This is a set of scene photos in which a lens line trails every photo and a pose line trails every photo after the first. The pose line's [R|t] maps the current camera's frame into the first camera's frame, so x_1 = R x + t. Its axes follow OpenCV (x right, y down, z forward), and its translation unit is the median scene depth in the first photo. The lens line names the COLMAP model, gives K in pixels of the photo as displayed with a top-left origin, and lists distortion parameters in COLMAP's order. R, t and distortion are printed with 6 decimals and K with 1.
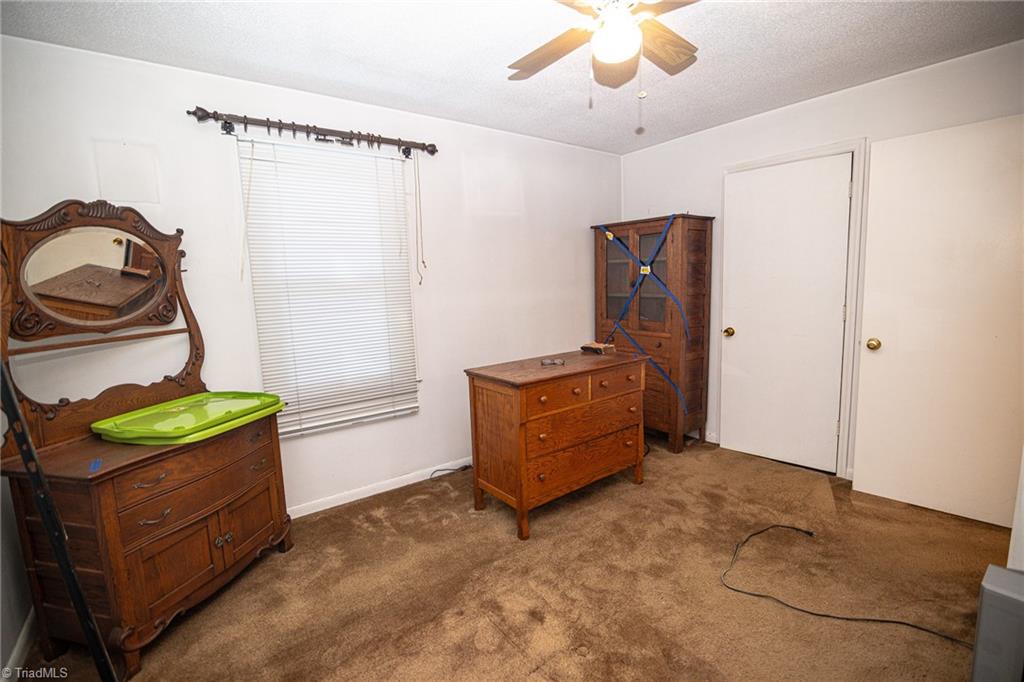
lens RADIAL K [[479.8, 0, 515.3], [0, 479.8, 340.2], [0, 0, 1]] dist [-0.018154, 0.001106]
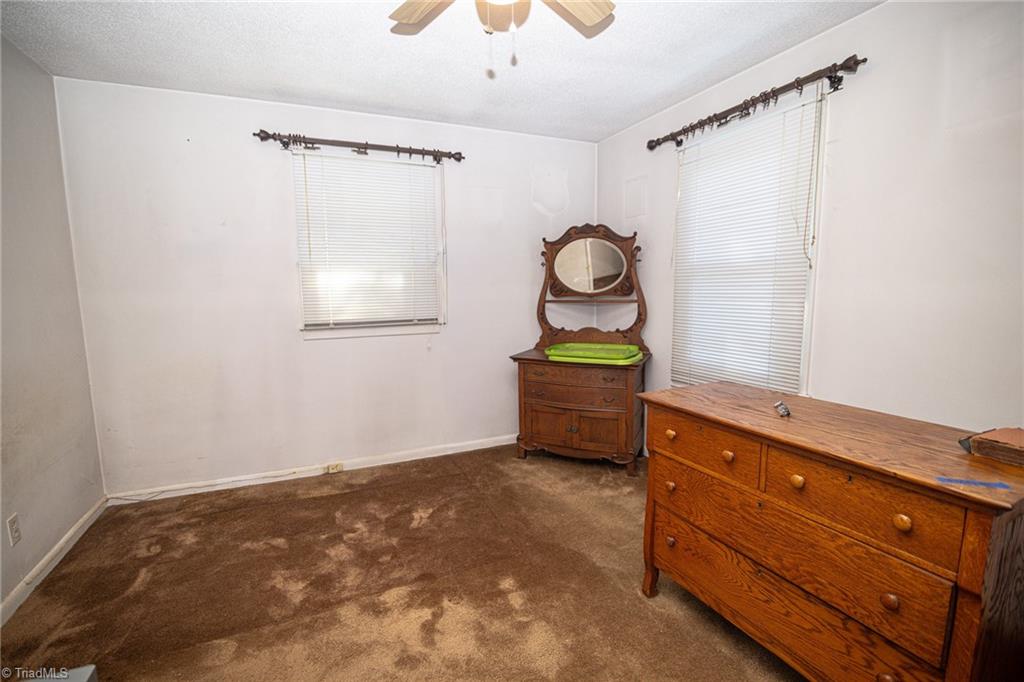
lens RADIAL K [[479.8, 0, 513.7], [0, 479.8, 348.6], [0, 0, 1]] dist [-0.018154, 0.001106]
pose [[-0.241942, 0.161930, -0.956683, 0.726053], [-0.095032, 0.977281, 0.189449, -0.106447], [0.965626, 0.136751, -0.221057, 0.856426]]
